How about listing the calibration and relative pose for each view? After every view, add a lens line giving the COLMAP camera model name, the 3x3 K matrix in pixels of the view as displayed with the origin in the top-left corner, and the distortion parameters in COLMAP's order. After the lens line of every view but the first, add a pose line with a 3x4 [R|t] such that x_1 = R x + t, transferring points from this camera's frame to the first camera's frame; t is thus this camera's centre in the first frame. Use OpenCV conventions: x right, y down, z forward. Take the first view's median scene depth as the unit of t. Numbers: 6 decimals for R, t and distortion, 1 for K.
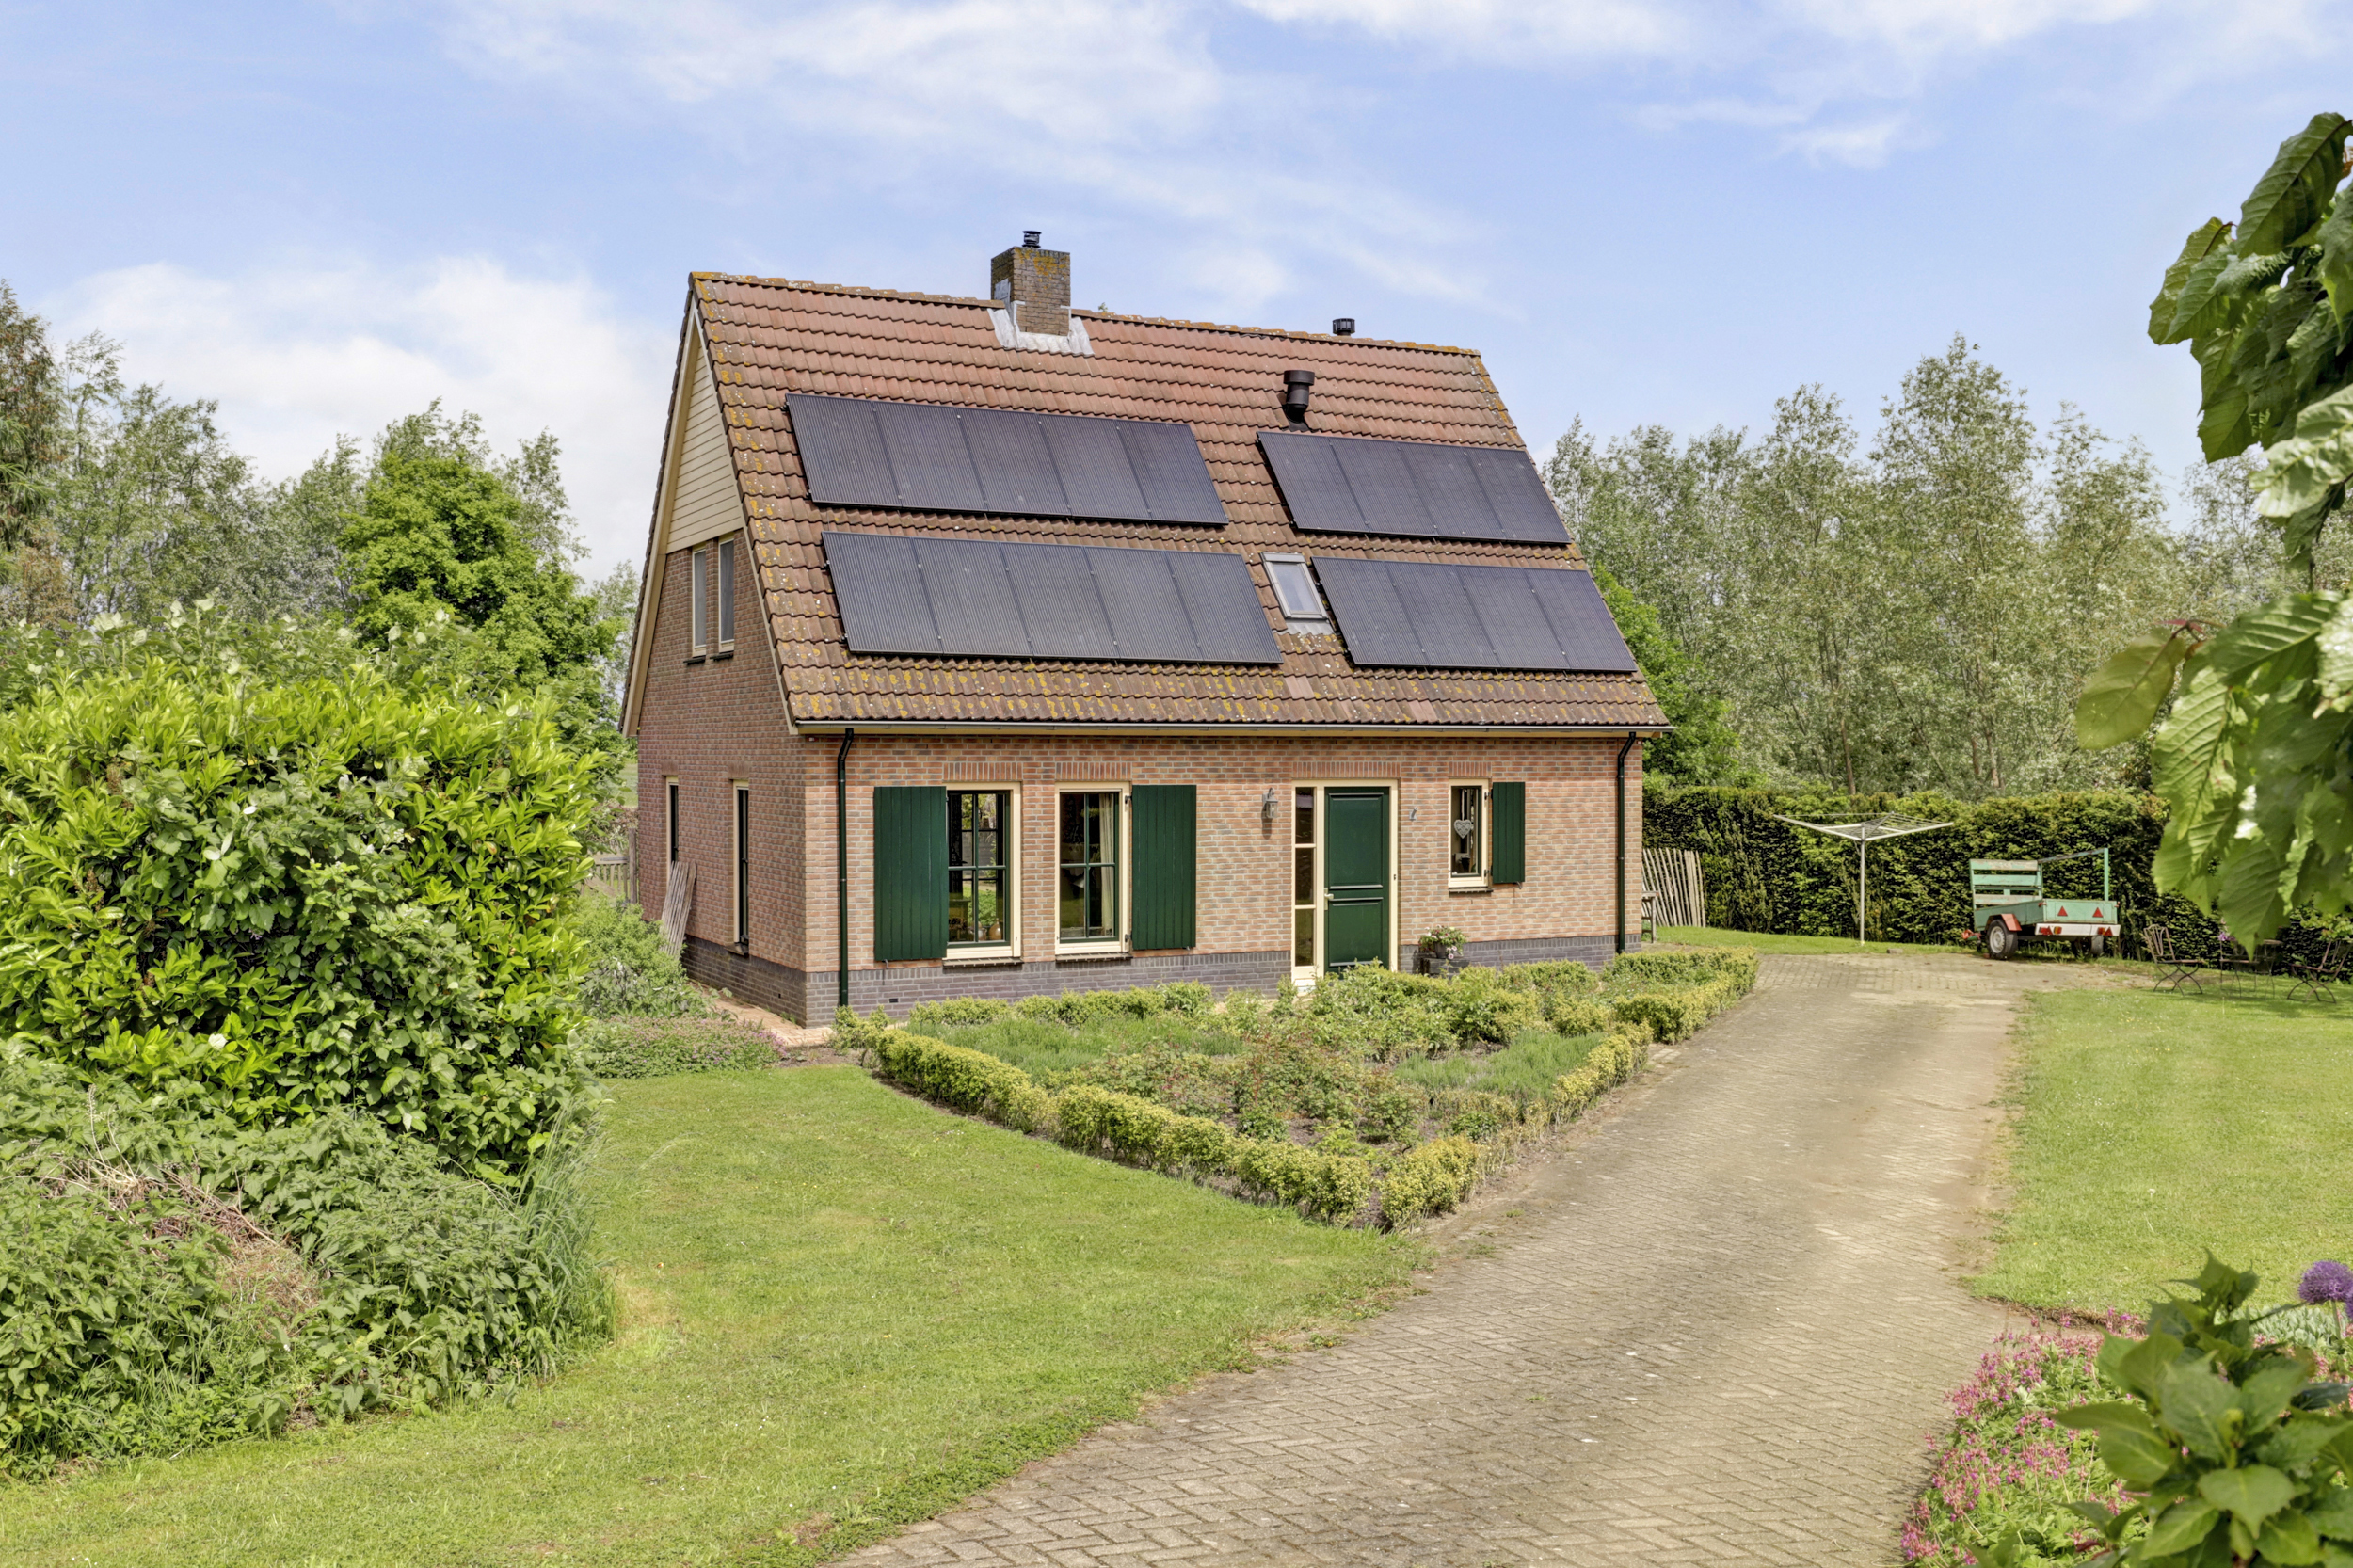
lens RADIAL K [[2180.4, 0, 1176.5], [0, 2180.4, 784.0], [0, 0, 1]] dist [-0.011721, -0.005437]
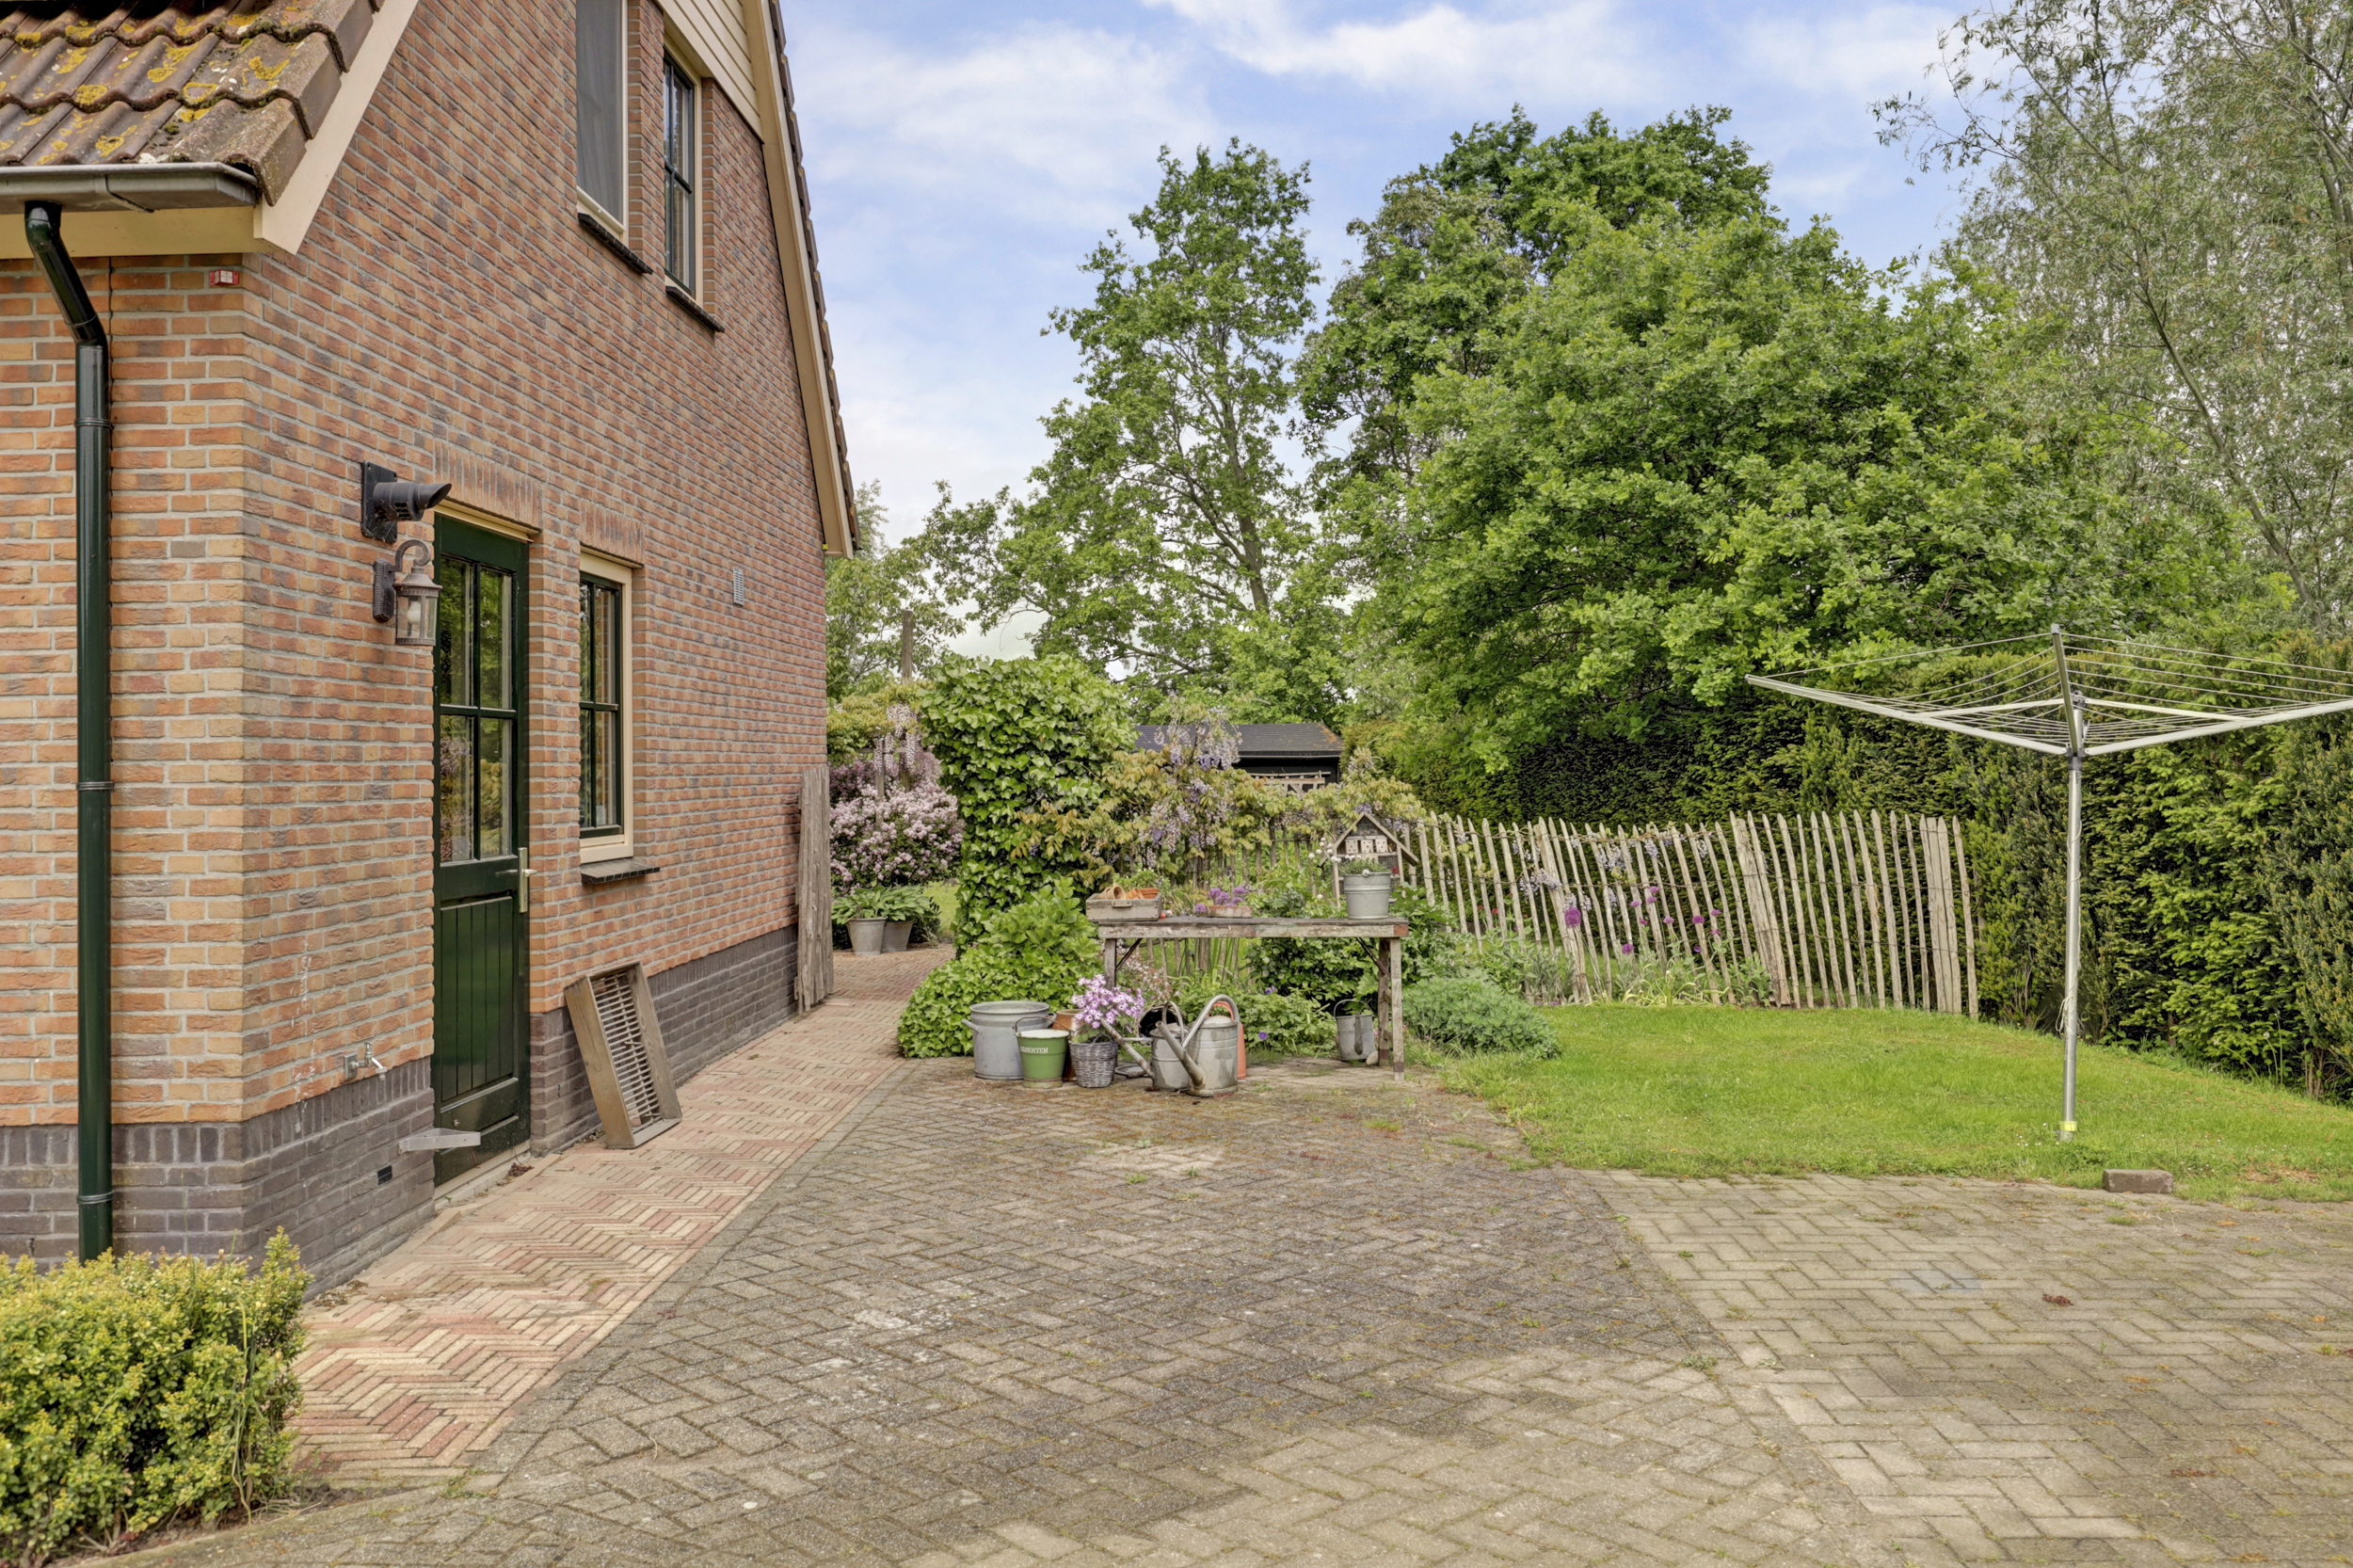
lens RADIAL K [[1887.9, 0, 1178.3], [0, 1887.9, 671.0], [0, 0, 1]] dist [0.005374, 0.003738]
pose [[0.877387, -0.039639, -0.478143, 0.417163], [0.009164, 0.997784, -0.065903, 0.037995], [0.479696, 0.053441, 0.875806, 0.926316]]
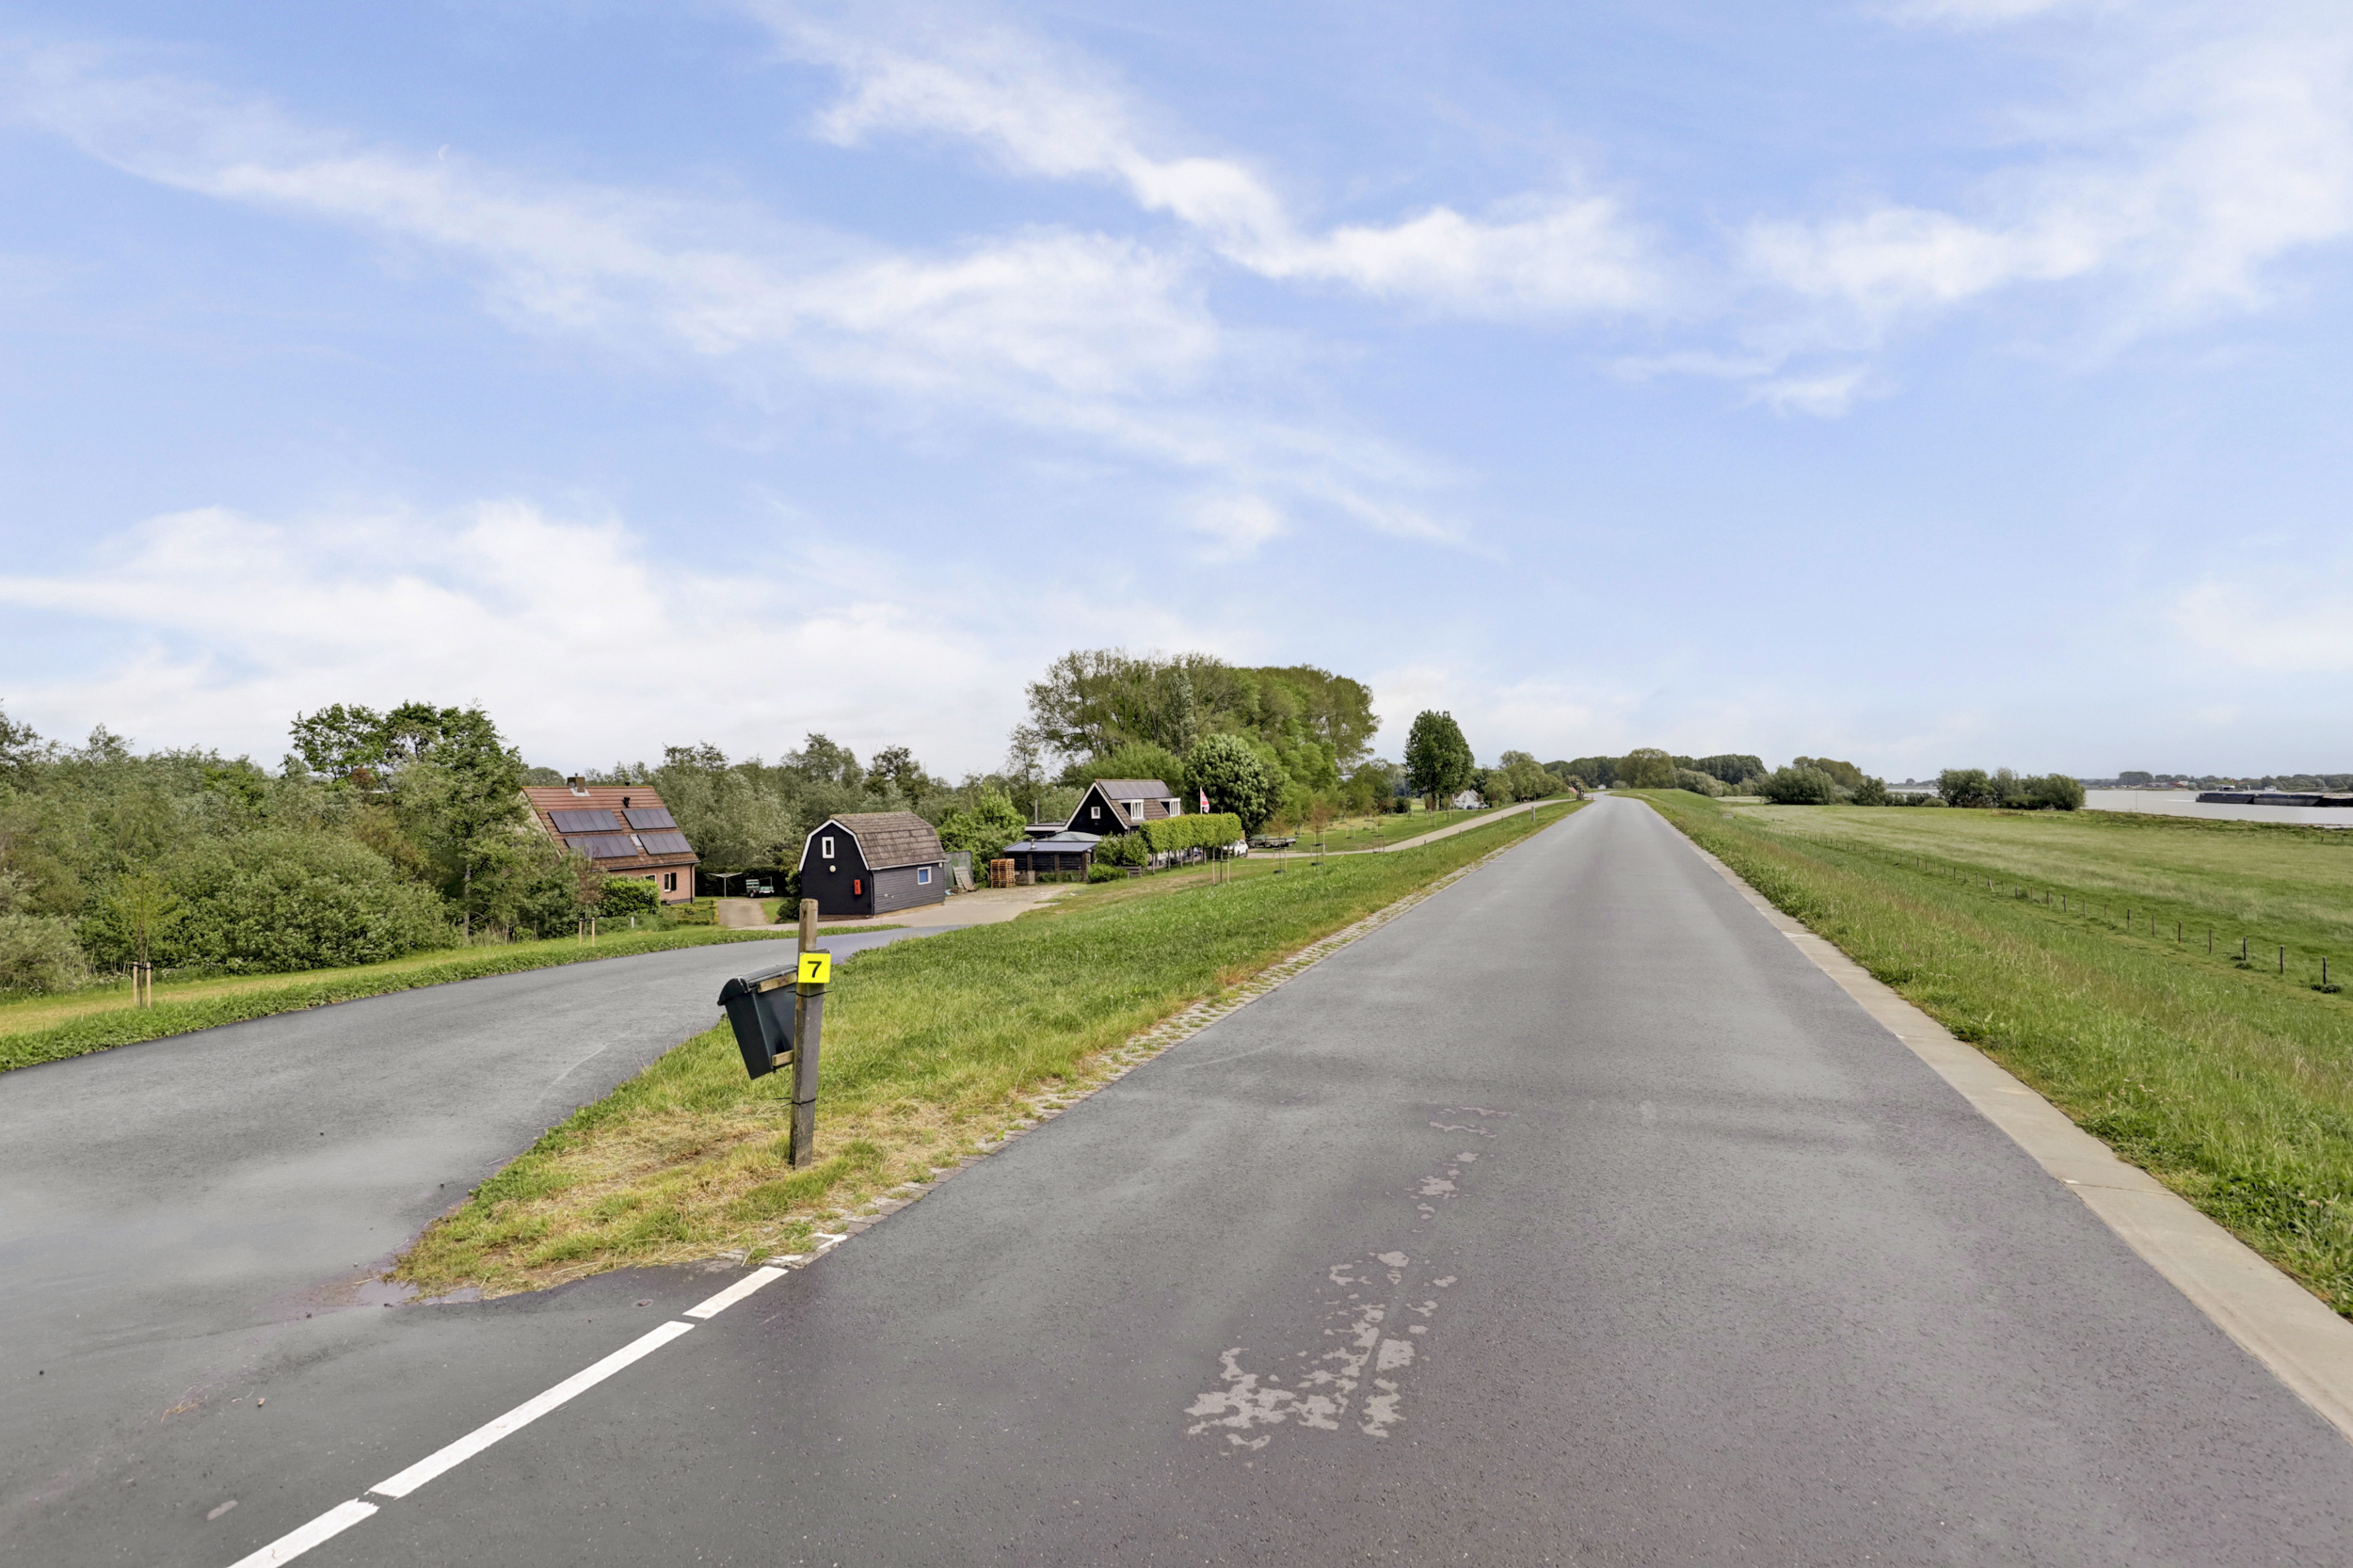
lens RADIAL K [[1273.9, 0, 1176.3], [0, 1273.9, 744.2], [0, 0, 1]] dist [0.055288, 0.000171]
pose [[0.740360, 0.017999, 0.671969, -1.192763], [0.014591, 0.998976, -0.042834, -0.180886], [-0.672052, 0.041517, 0.739339, -2.508204]]
